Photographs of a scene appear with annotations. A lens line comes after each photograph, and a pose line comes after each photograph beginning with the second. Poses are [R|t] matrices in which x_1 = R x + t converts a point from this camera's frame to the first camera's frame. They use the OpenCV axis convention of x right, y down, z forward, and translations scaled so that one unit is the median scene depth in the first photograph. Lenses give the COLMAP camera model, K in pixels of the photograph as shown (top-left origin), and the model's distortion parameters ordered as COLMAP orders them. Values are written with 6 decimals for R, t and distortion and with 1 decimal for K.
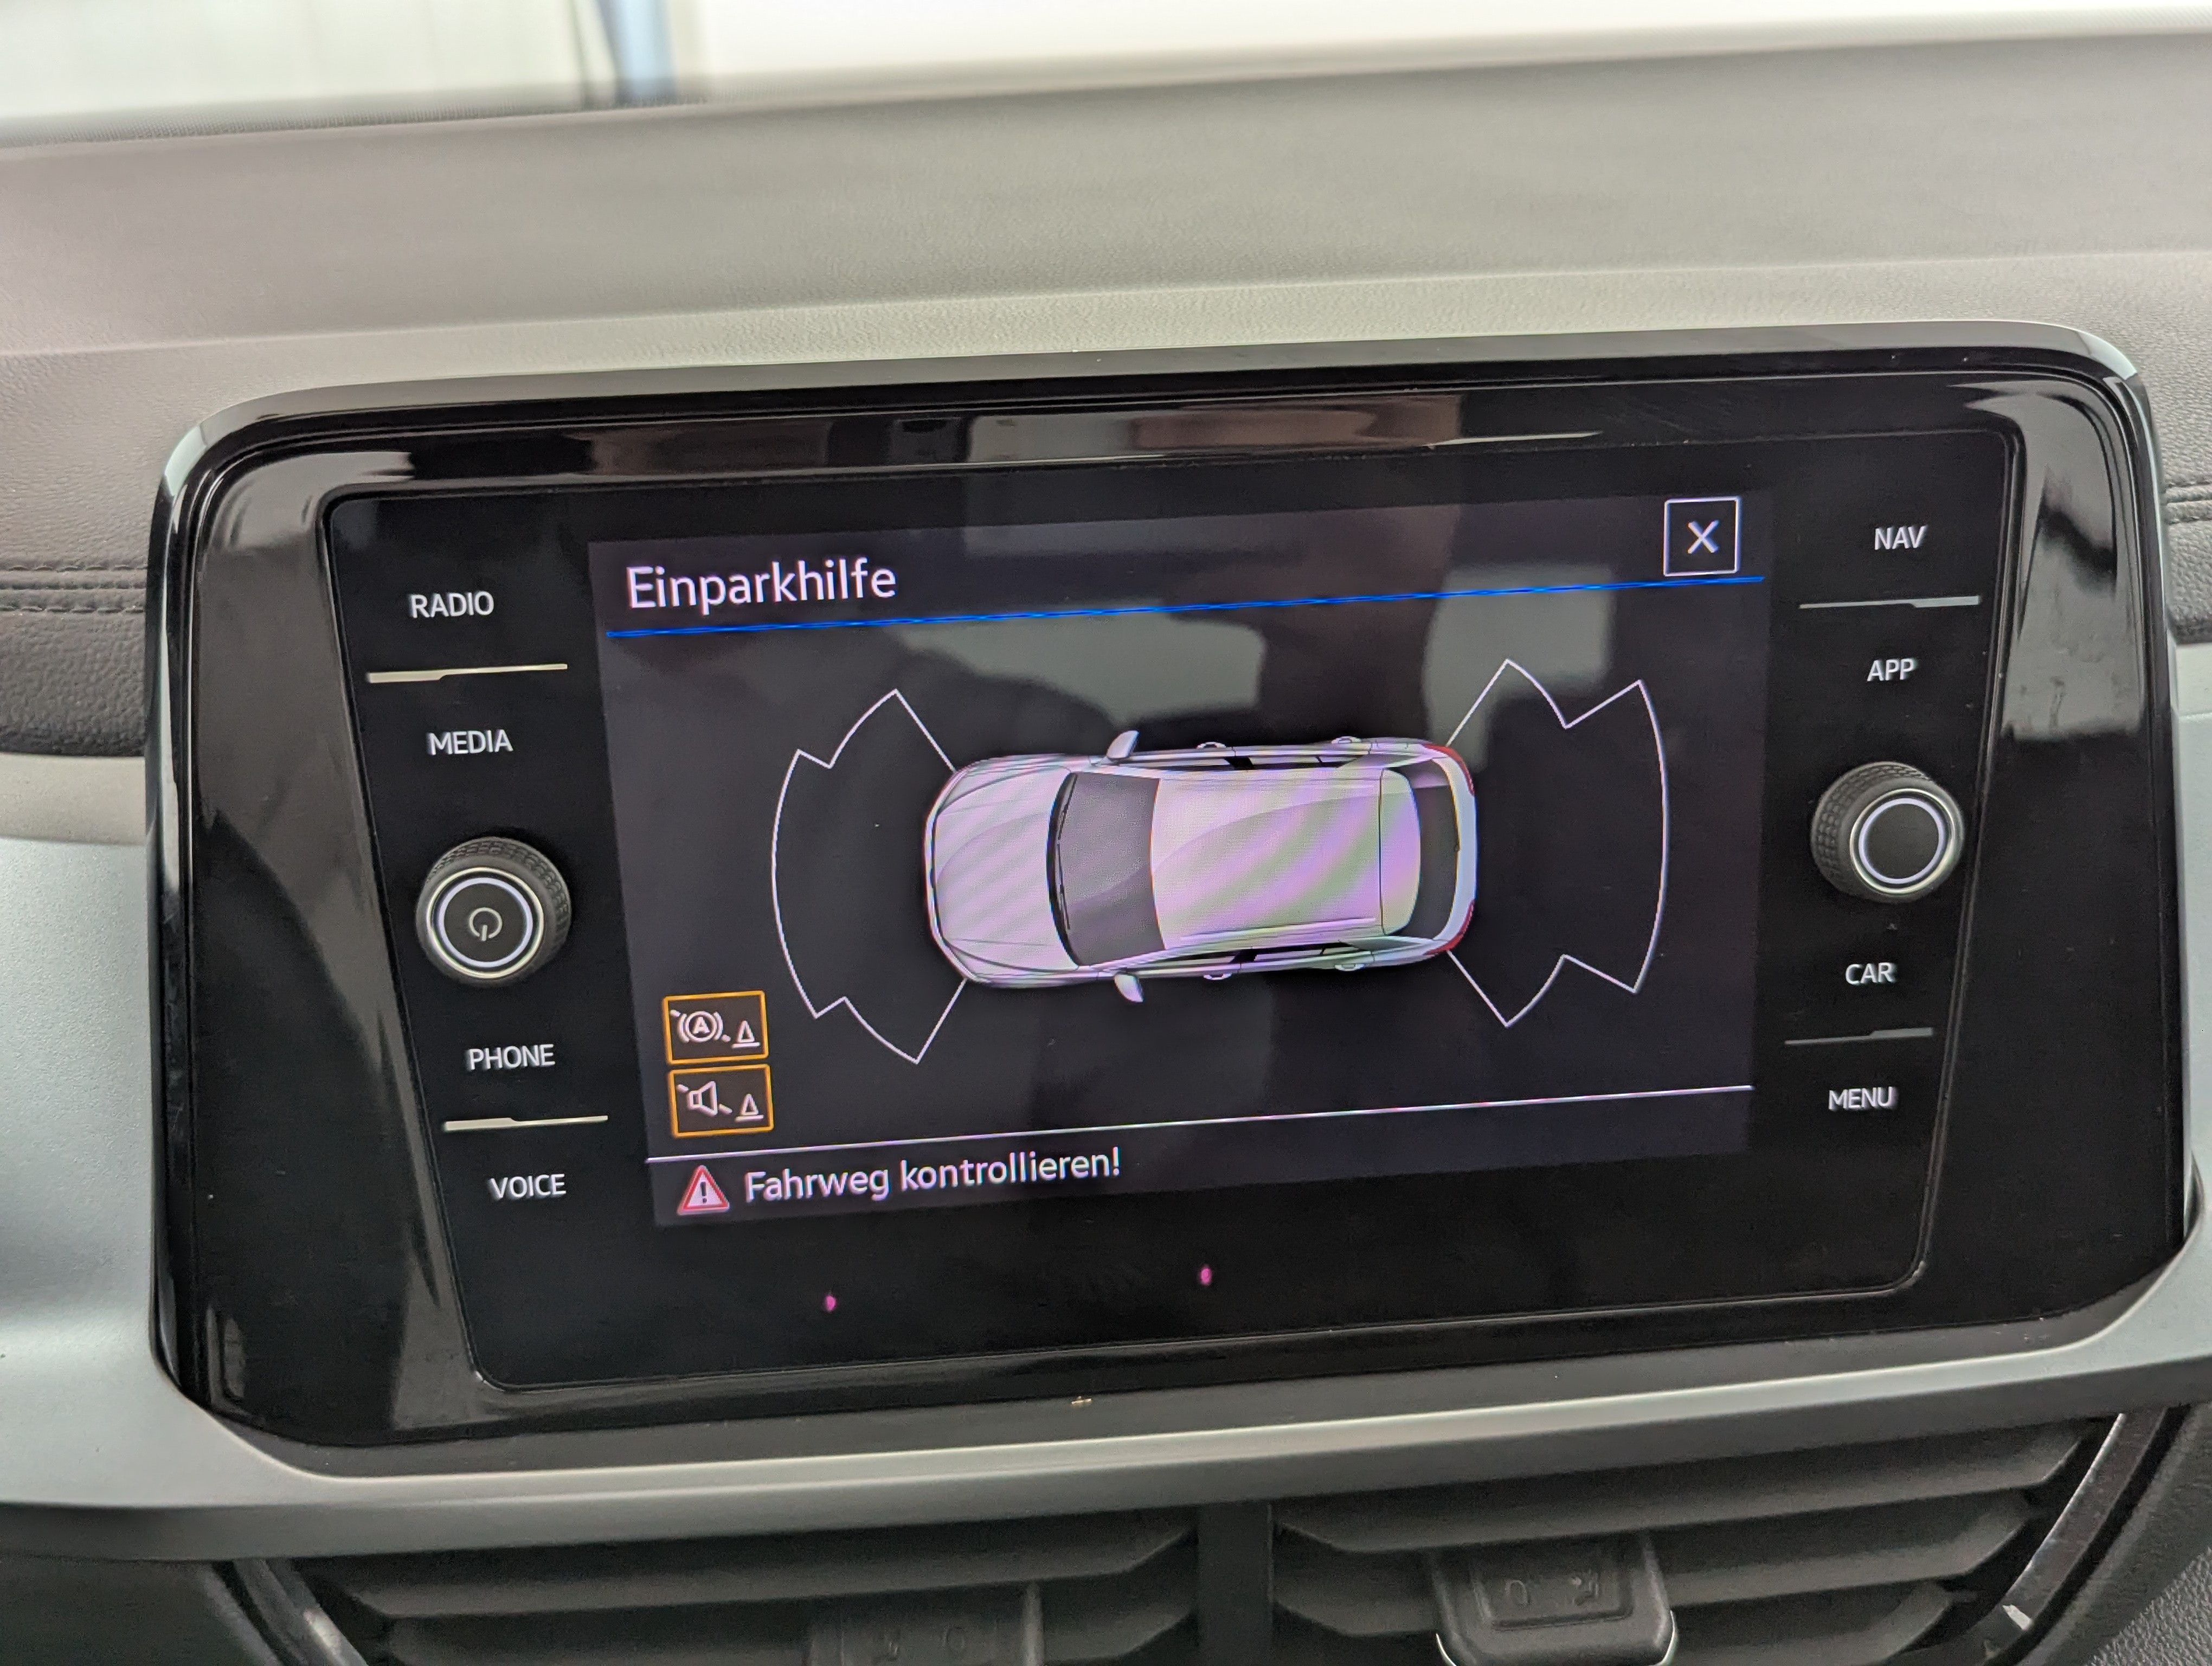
lens RADIAL K [[1994.0, 0, 1111.5], [0, 1994.0, 822.3], [0, 0, 1]] dist [0.034945, -0.029968]
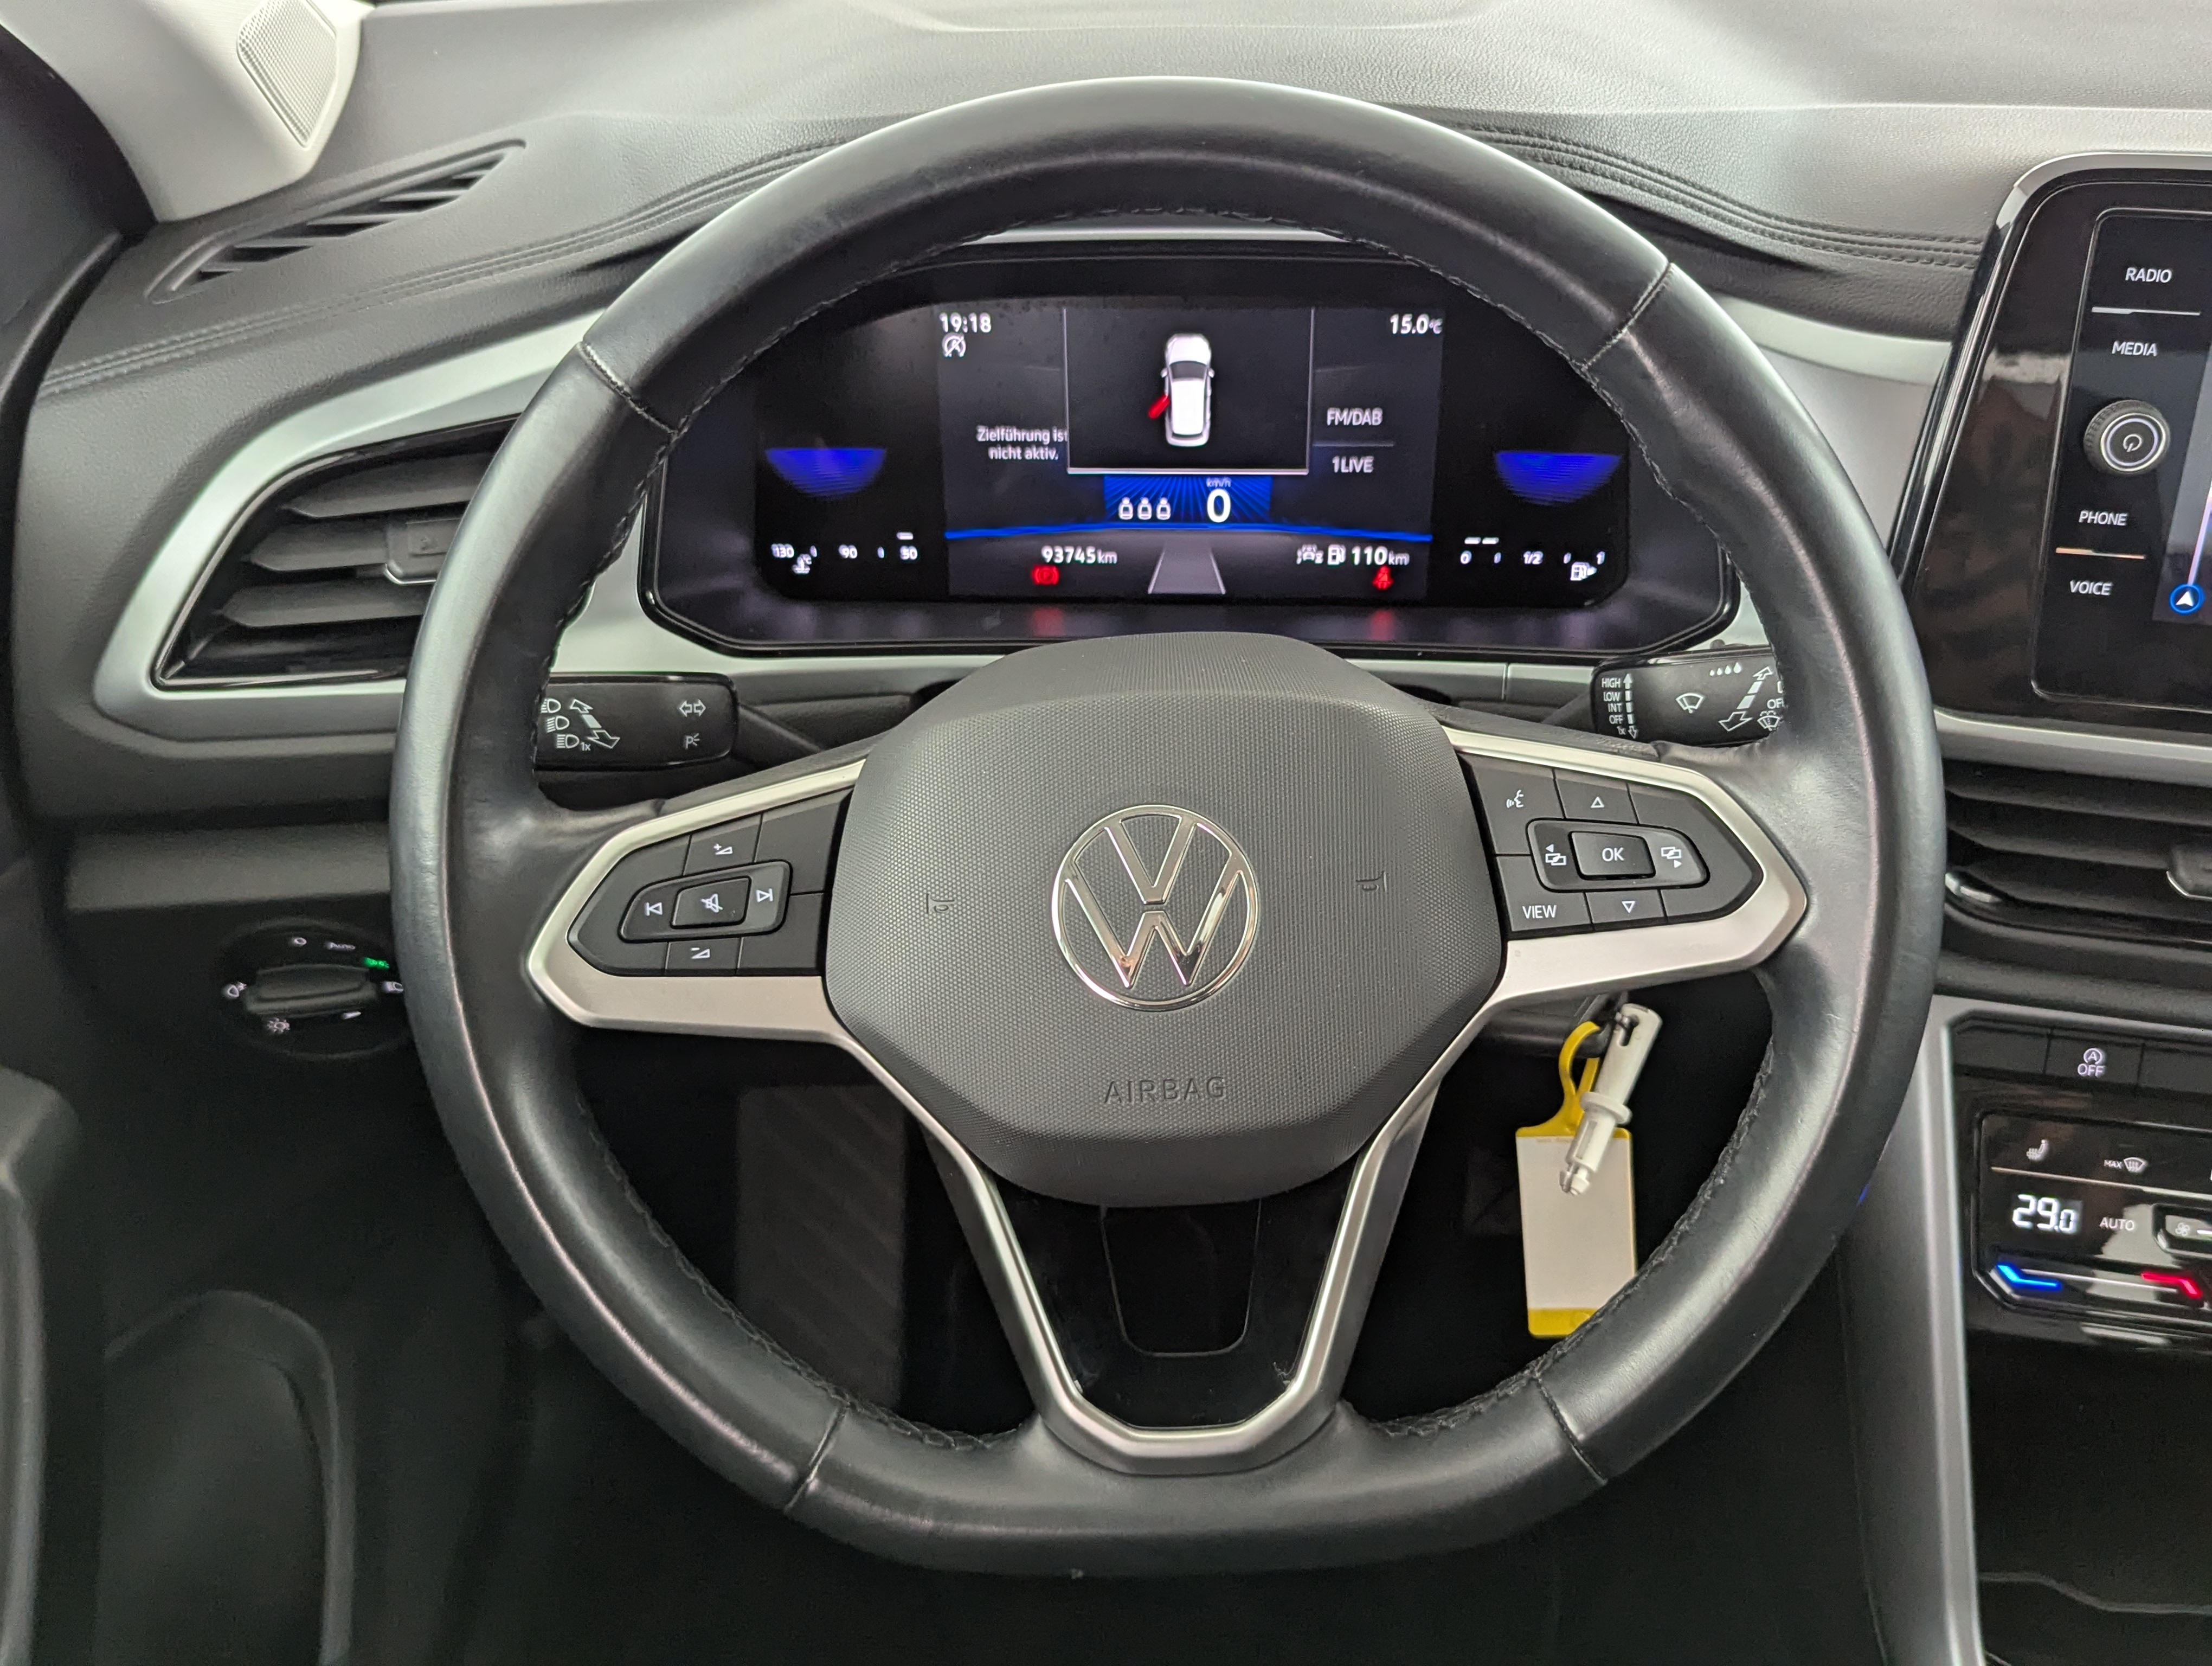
lens RADIAL K [[1994.0, 0, 1135.3], [0, 1994.0, 842.9], [0, 0, 1]] dist [0.034945, -0.029968]
pose [[0.960138, 0.168507, -0.223027, -0.694640], [-0.133112, 0.977222, 0.165284, 0.222175], [0.245798, -0.129008, 0.960698, -1.109265]]
